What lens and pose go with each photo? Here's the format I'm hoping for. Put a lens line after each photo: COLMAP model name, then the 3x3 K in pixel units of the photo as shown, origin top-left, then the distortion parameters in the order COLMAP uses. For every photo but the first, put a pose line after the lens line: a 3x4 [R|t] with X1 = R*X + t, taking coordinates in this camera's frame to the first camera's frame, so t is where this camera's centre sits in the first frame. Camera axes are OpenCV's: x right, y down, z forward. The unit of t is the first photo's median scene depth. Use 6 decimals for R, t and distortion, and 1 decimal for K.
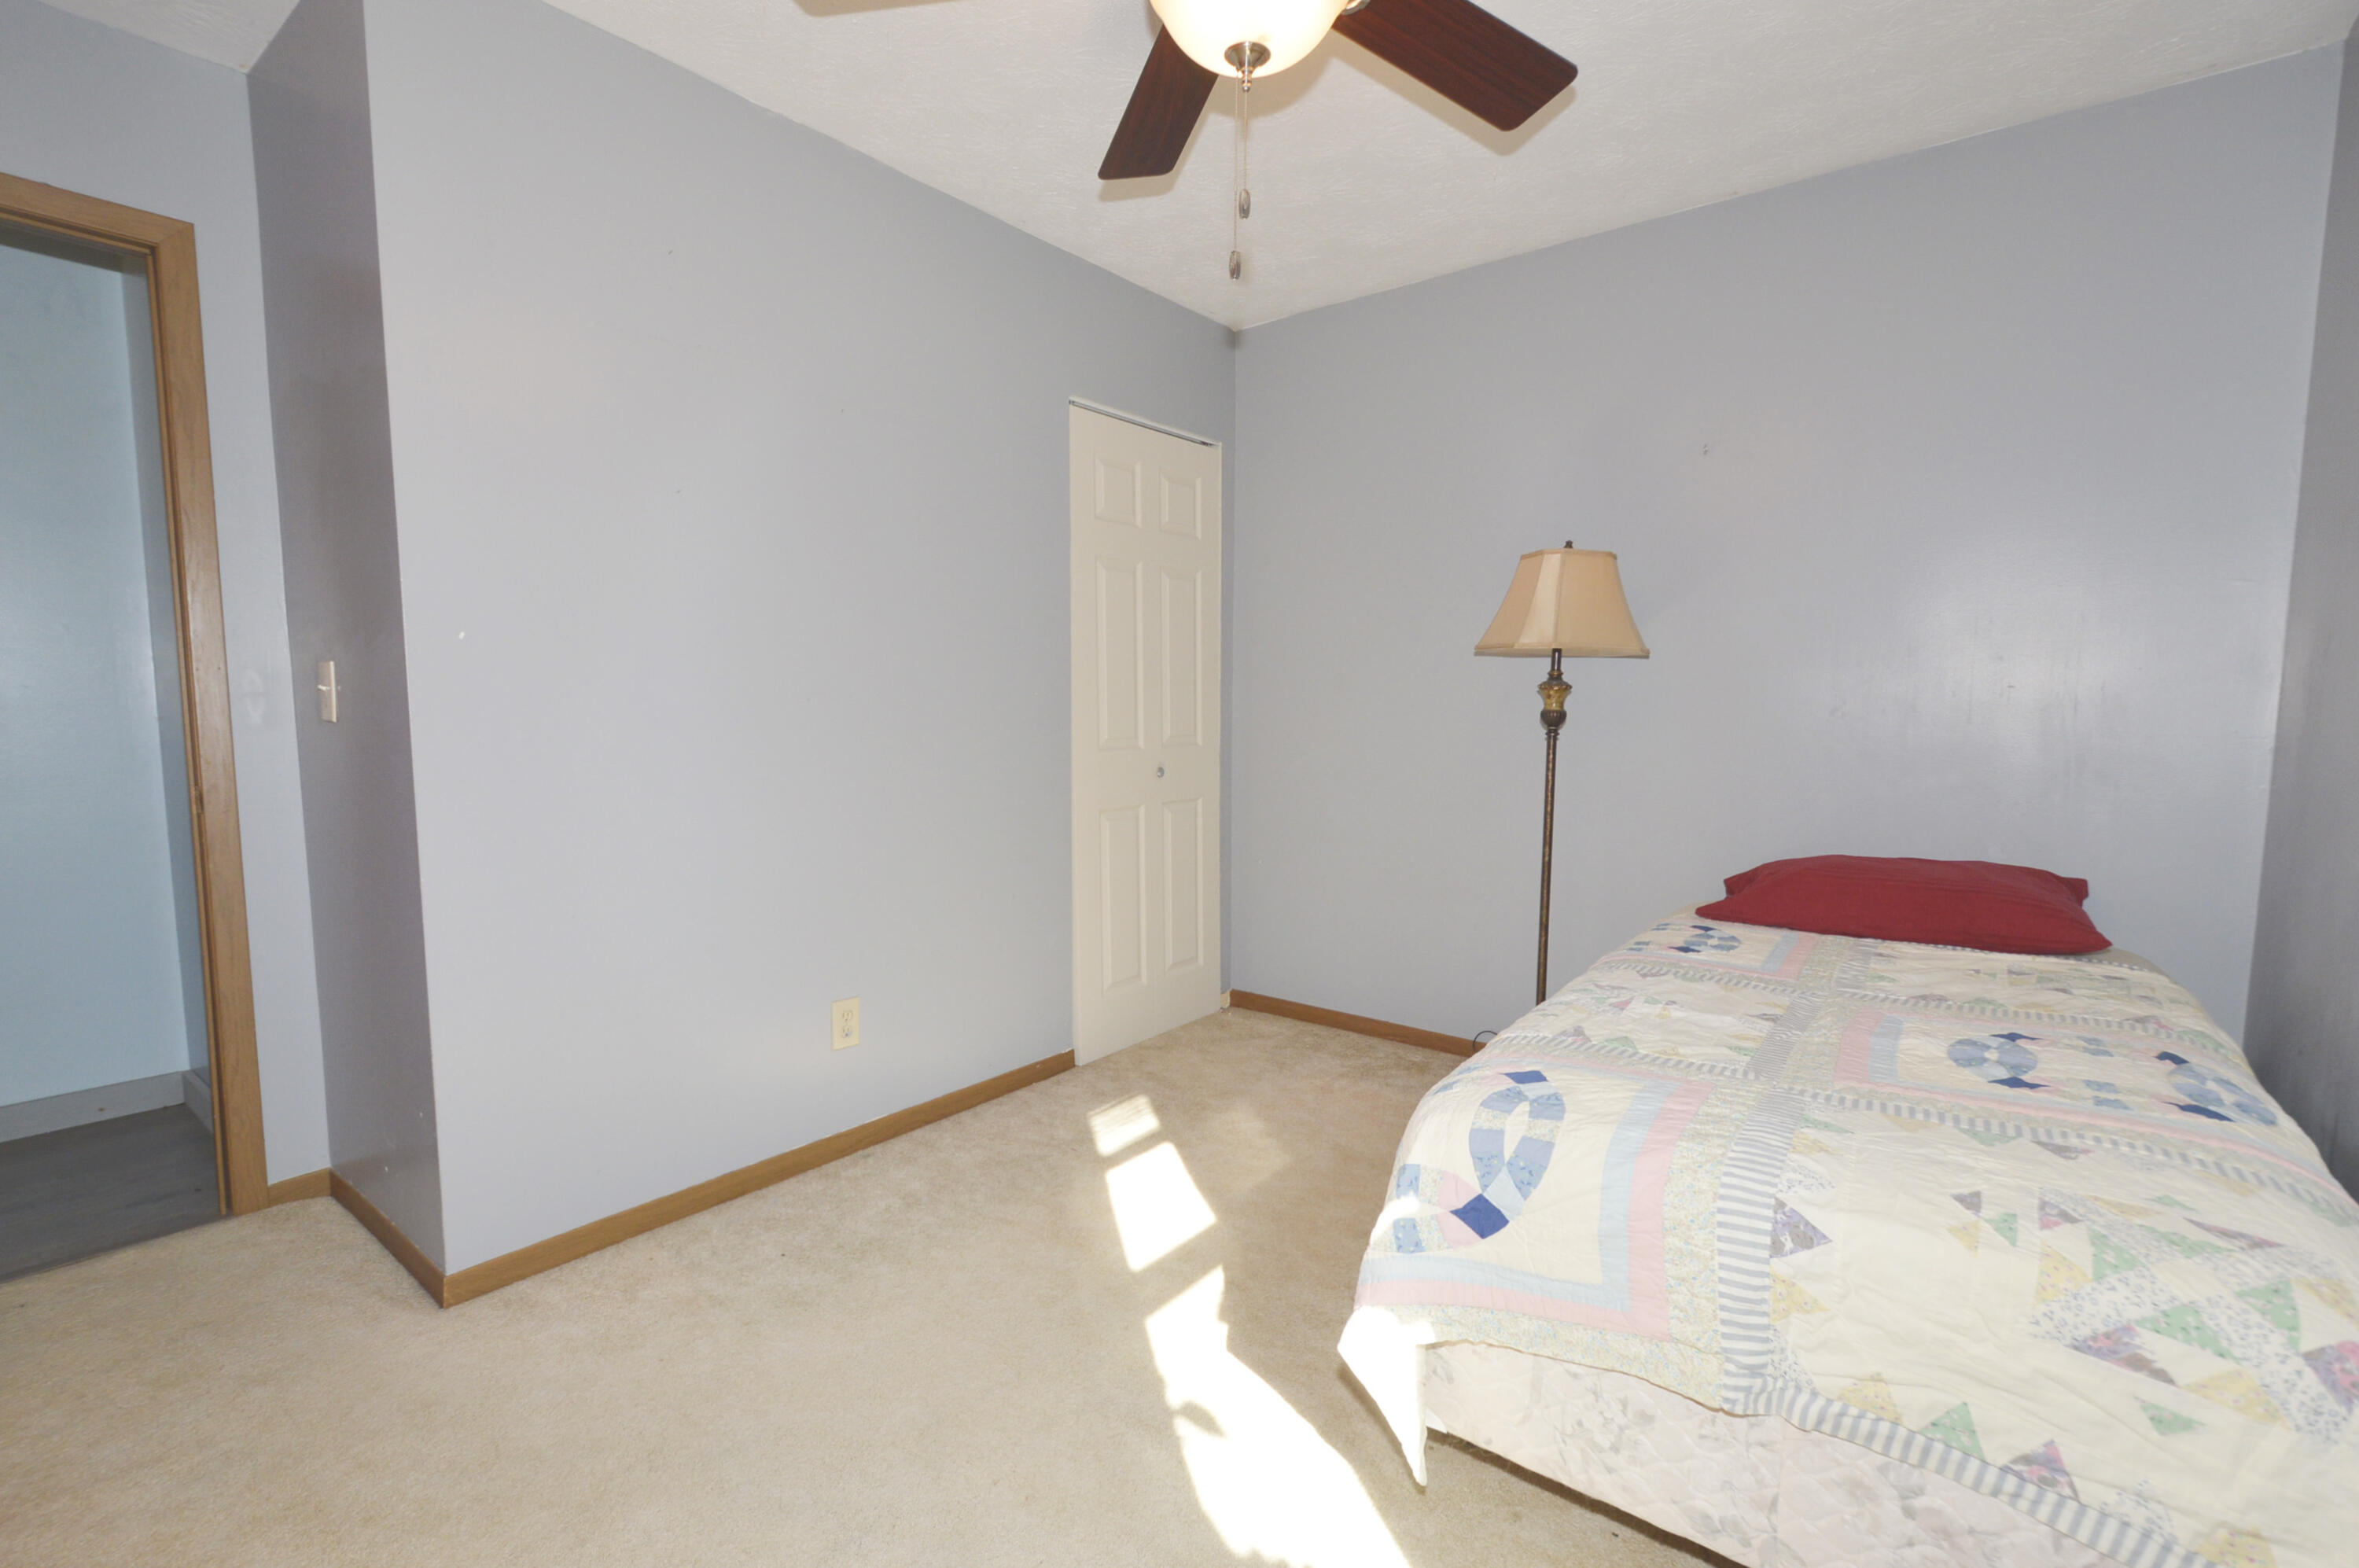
lens RADIAL K [[1053.5, 0, 1173.5], [0, 1053.5, 801.0], [0, 0, 1]] dist [0.011981, -0.012759]
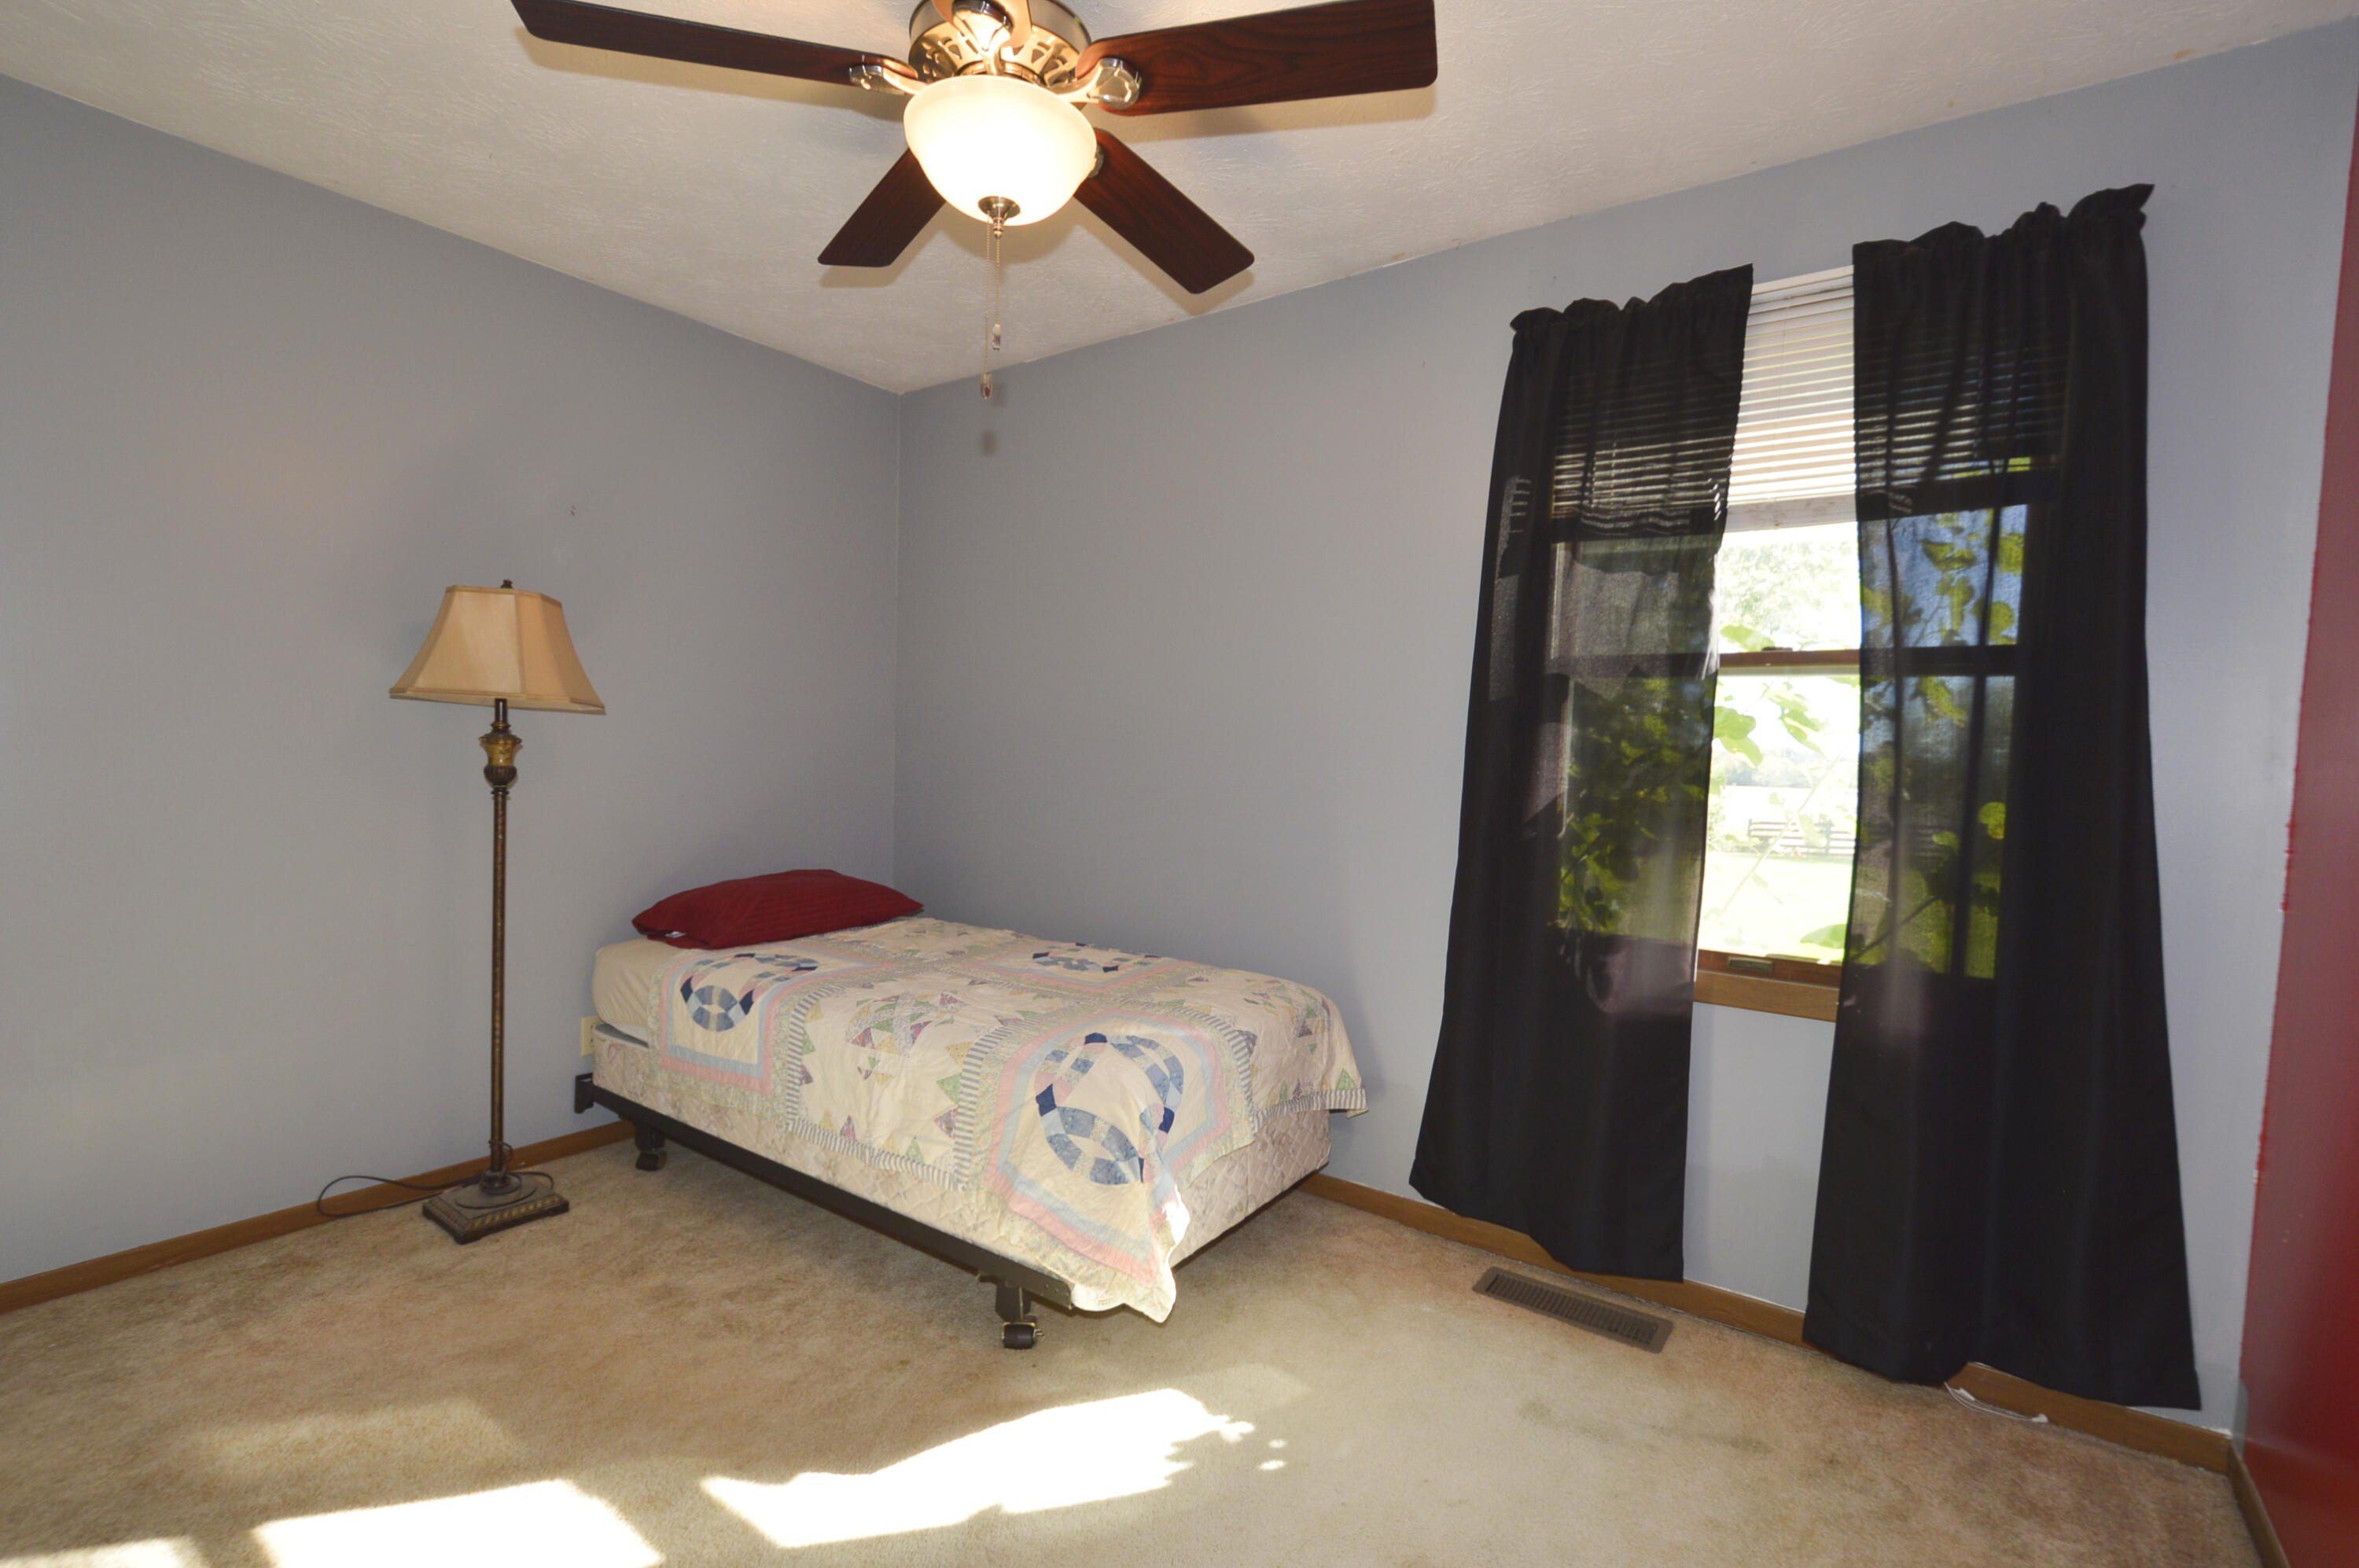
lens RADIAL K [[1057.5, 0, 1174.0], [0, 1057.5, 799.6], [0, 0, 1]] dist [0.012192, -0.009352]
pose [[-0.061113, -0.049533, 0.996901, -0.576364], [0.060161, 0.996769, 0.053214, -0.072477], [-0.996316, 0.063227, -0.057936, 0.492548]]
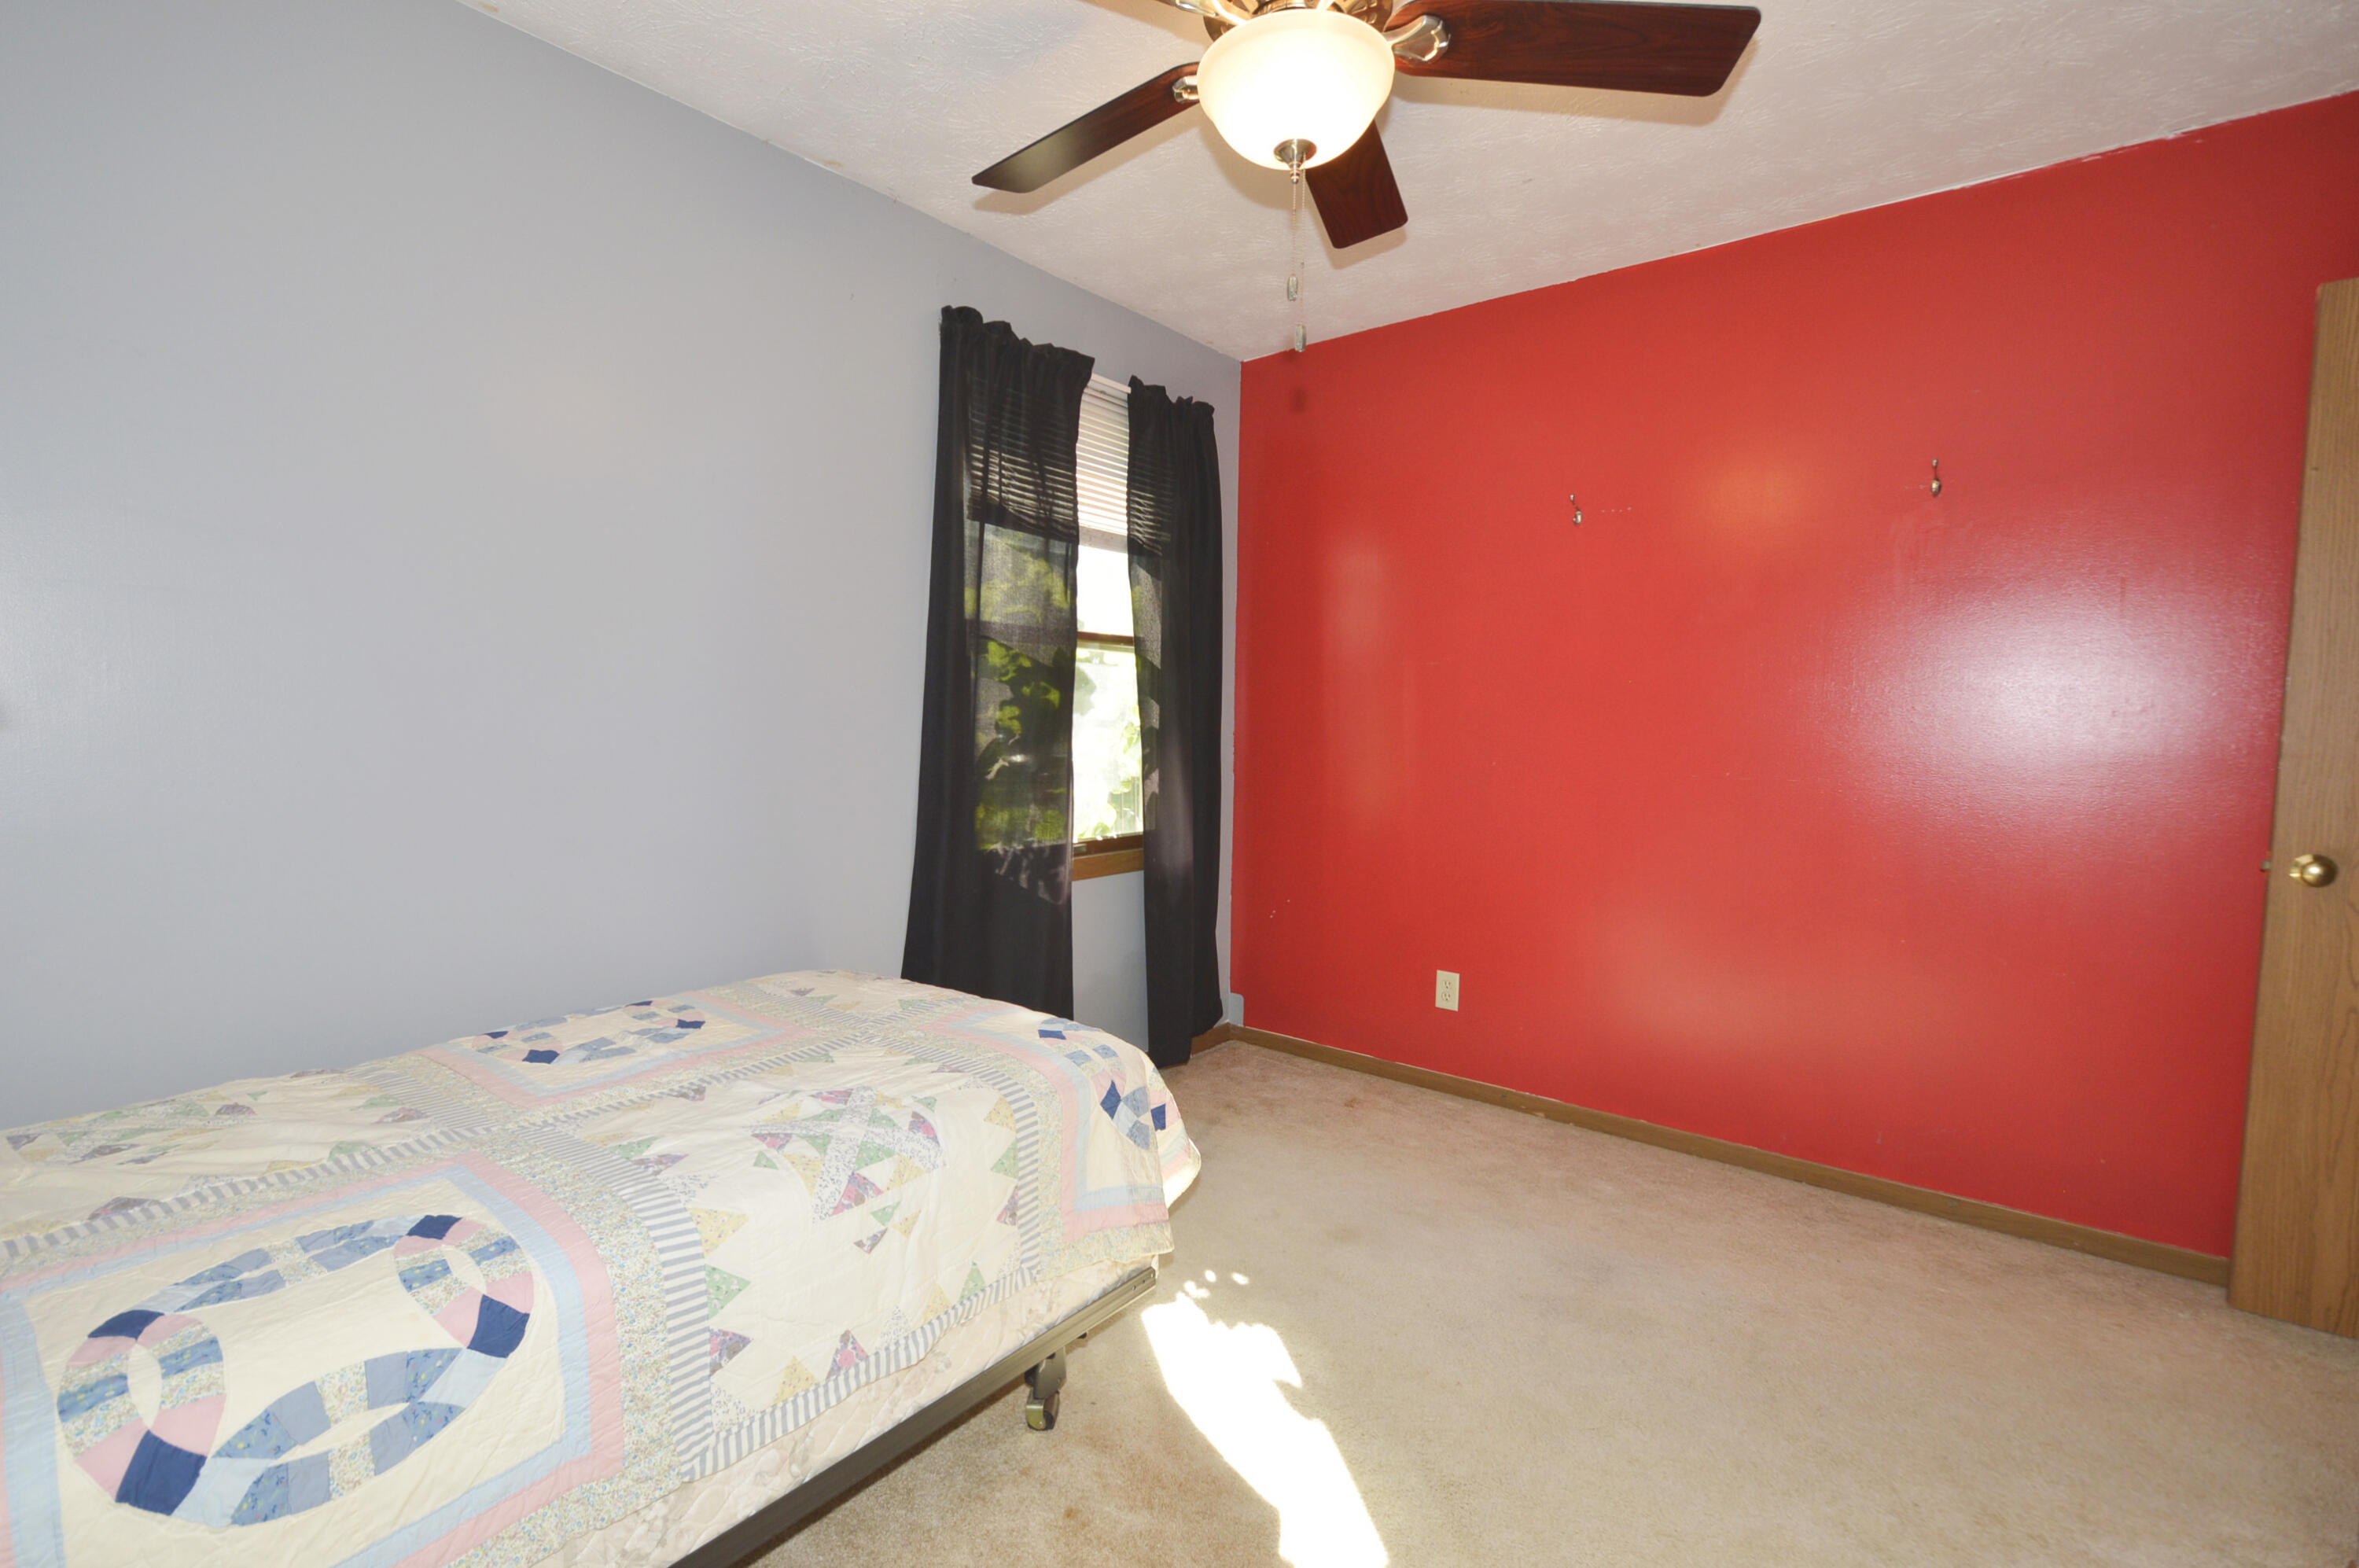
lens RADIAL K [[1057.5, 0, 1174.0], [0, 1057.5, 799.6], [0, 0, 1]] dist [0.012192, -0.009352]
pose [[-0.999964, -0.006254, -0.005696, 0.103934], [-0.007109, 0.986226, 0.165248, -0.124194], [0.004584, 0.165283, -0.986236, 1.159608]]
